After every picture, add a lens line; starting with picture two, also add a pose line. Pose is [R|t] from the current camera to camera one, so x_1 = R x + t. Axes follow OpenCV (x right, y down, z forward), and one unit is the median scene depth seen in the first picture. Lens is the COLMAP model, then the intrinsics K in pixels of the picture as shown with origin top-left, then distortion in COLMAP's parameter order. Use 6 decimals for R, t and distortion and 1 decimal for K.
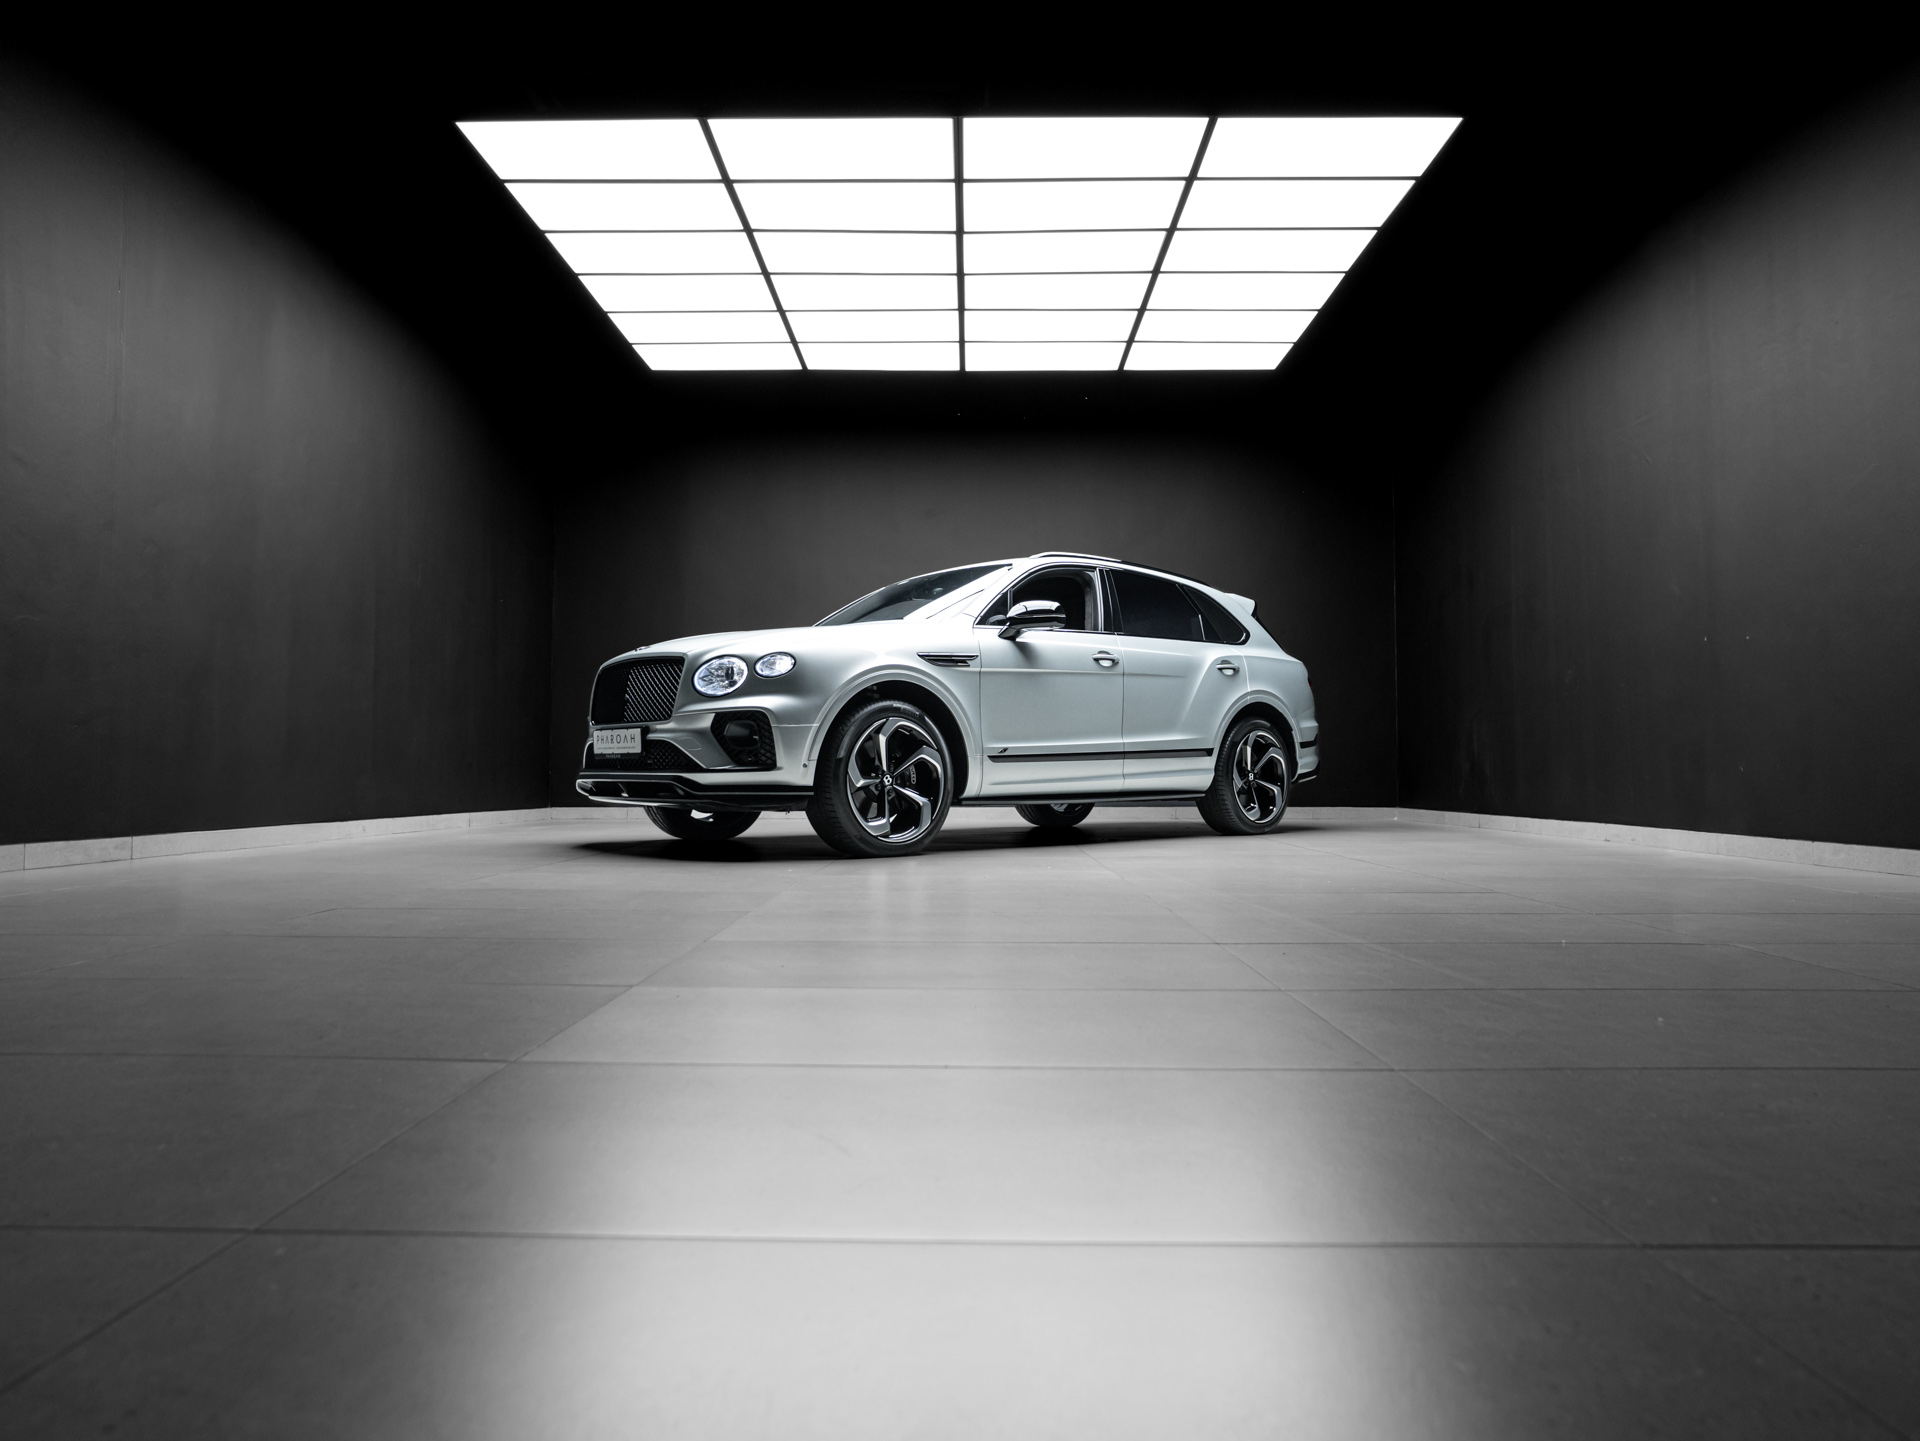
lens RADIAL K [[1160.9, 0, 960.0], [0, 1160.9, 720.5], [0, 0, 1]] dist [-0.036024, -0.000008]
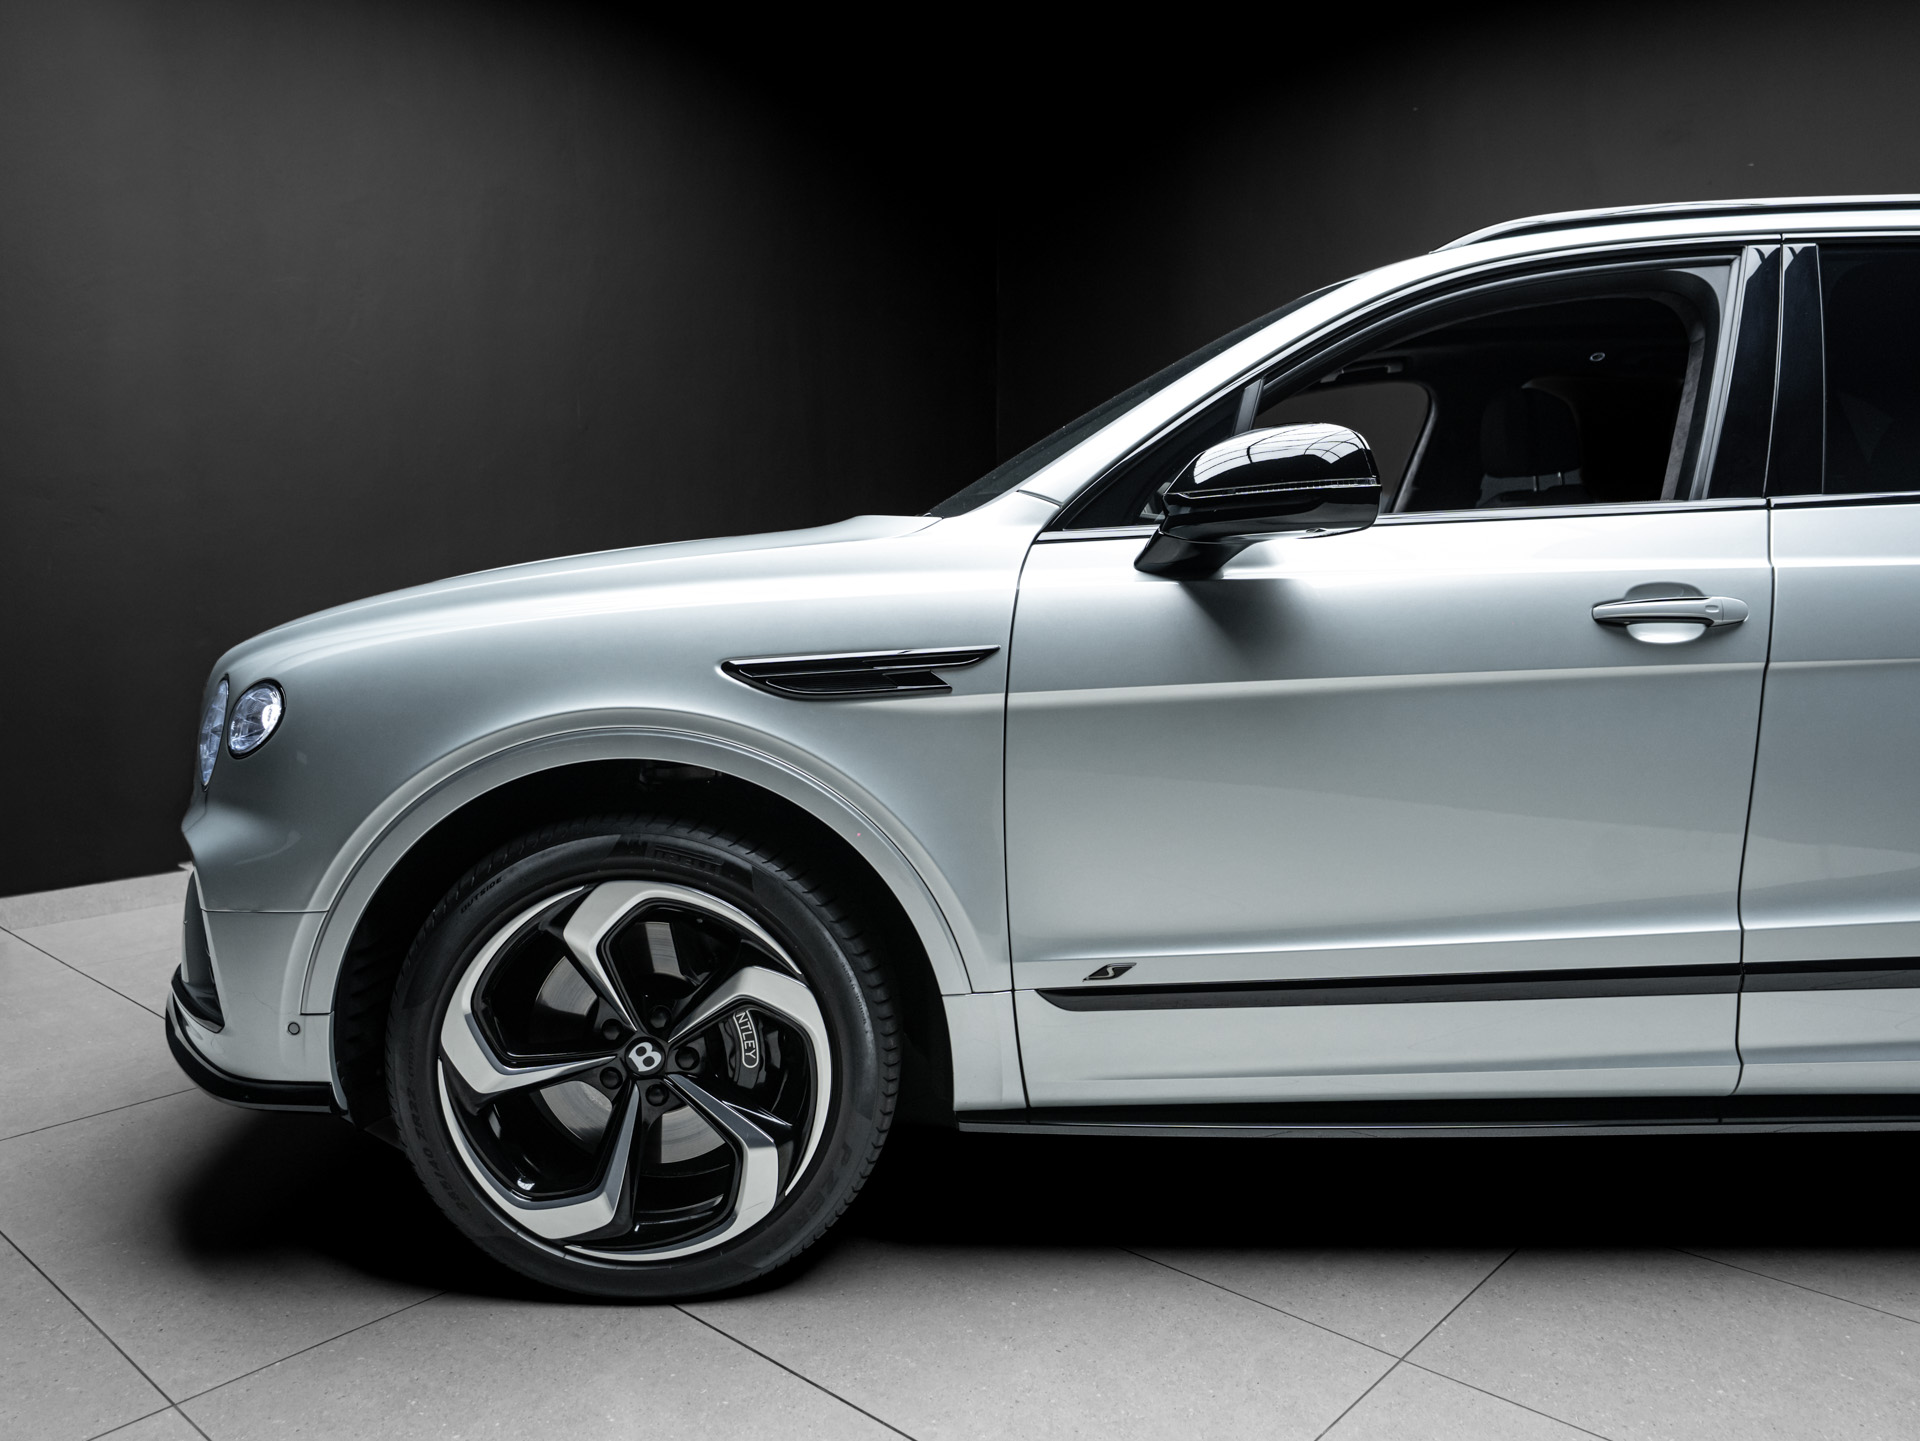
lens RADIAL K [[1392.8, 0, 960.0], [0, 1392.8, 720.5], [0, 0, 1]] dist [-0.023784, 0.058354]
pose [[0.755515, 0.075368, -0.650782, 0.212207], [0.029702, 0.988399, 0.148950, -0.082166], [0.654458, -0.131863, 0.744511, 0.669810]]
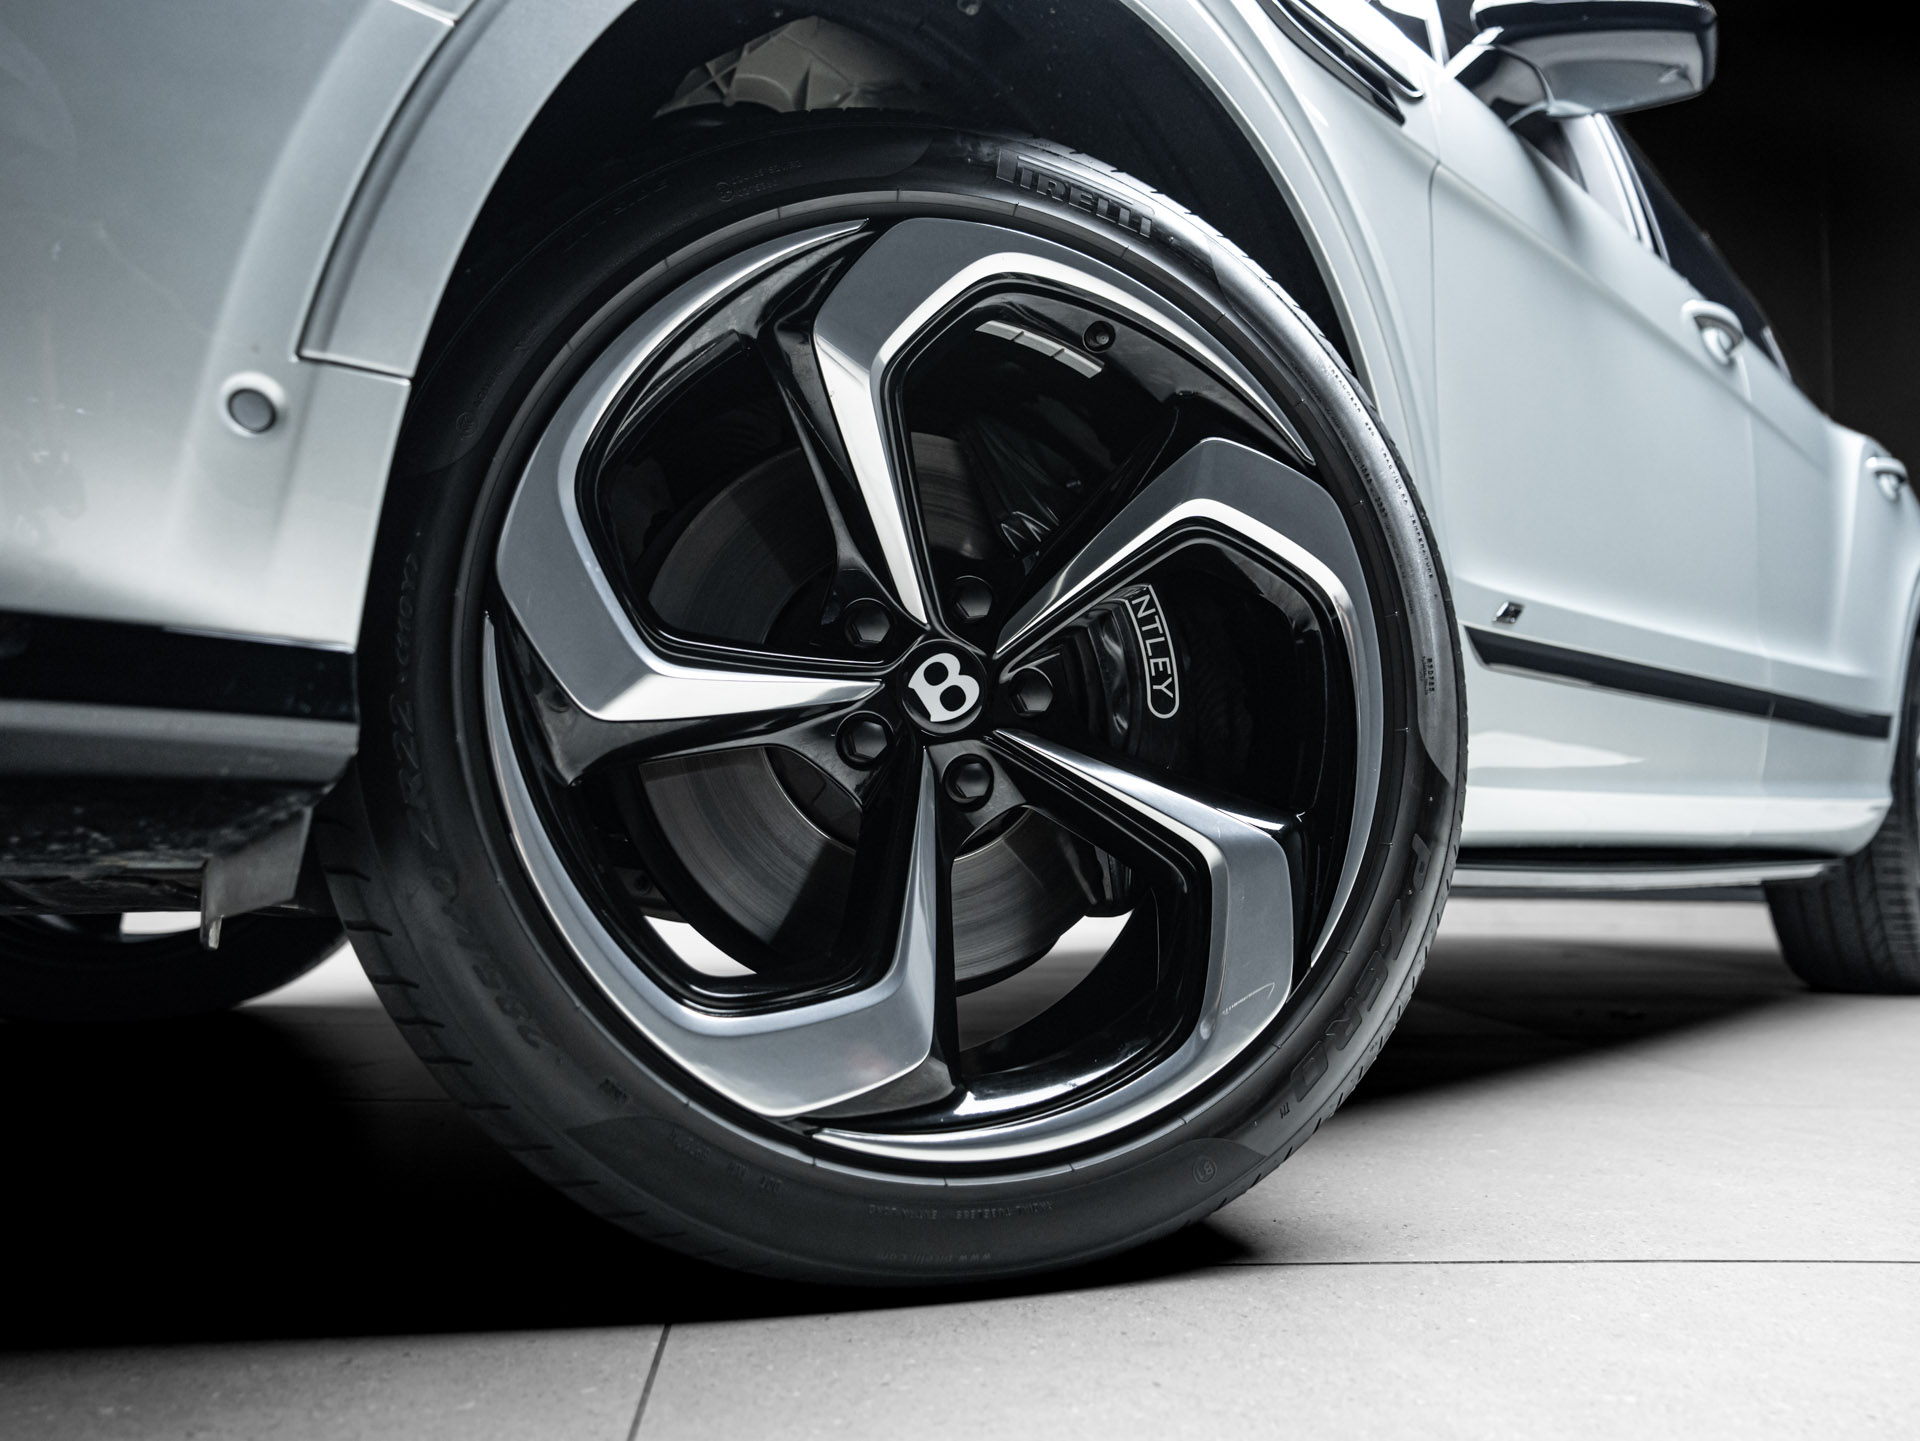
lens RADIAL K [[1407.5, 0, 961.5], [0, 1407.5, 716.0], [0, 0, 1]] dist [-0.023976, 0.058979]
pose [[0.924503, -0.049580, -0.377937, 0.002550], [0.034940, 0.998353, -0.045502, 0.053189], [0.379571, 0.028862, 0.924712, 0.724316]]
